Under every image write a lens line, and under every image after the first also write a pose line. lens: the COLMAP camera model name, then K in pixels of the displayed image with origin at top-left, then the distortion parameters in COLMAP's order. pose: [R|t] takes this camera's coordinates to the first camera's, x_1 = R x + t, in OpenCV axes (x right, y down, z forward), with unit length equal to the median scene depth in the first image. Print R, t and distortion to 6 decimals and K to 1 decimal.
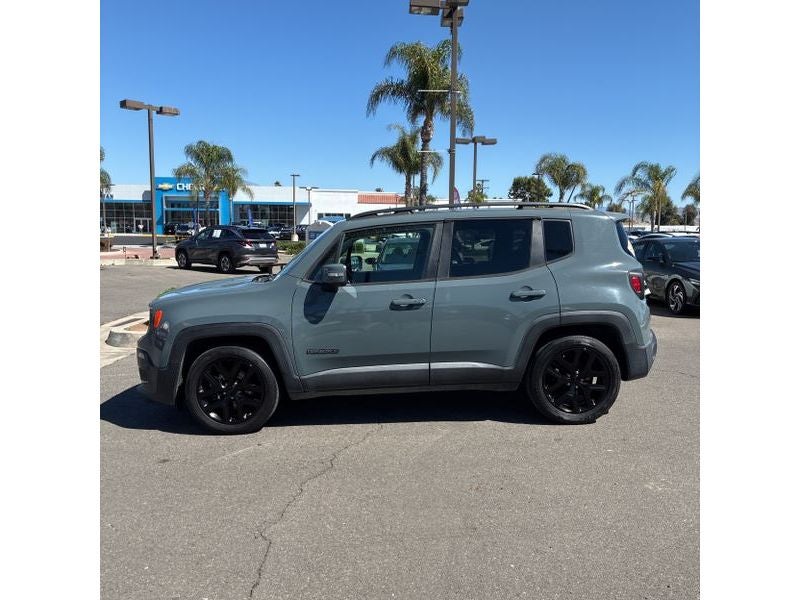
lens RADIAL K [[611.9, 0, 402.4], [0, 611.9, 296.7], [0, 0, 1]] dist [0.026406, -0.024911]
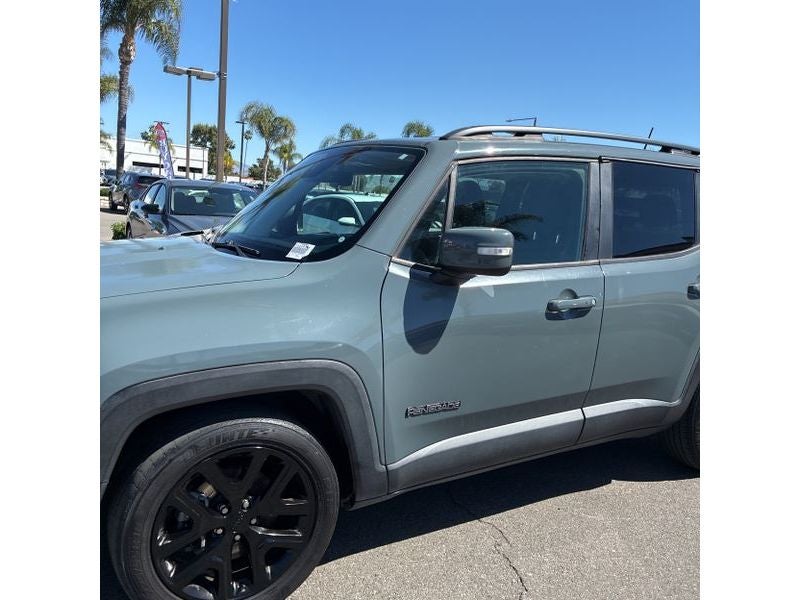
lens RADIAL K [[611.9, 0, 402.4], [0, 611.9, 297.9], [0, 0, 1]] dist [0.026406, -0.024911]
pose [[0.869243, -0.011936, 0.494242, -0.366940], [-0.024385, 0.997457, 0.066976, -0.027399], [-0.493784, -0.070271, 0.866741, 0.567457]]
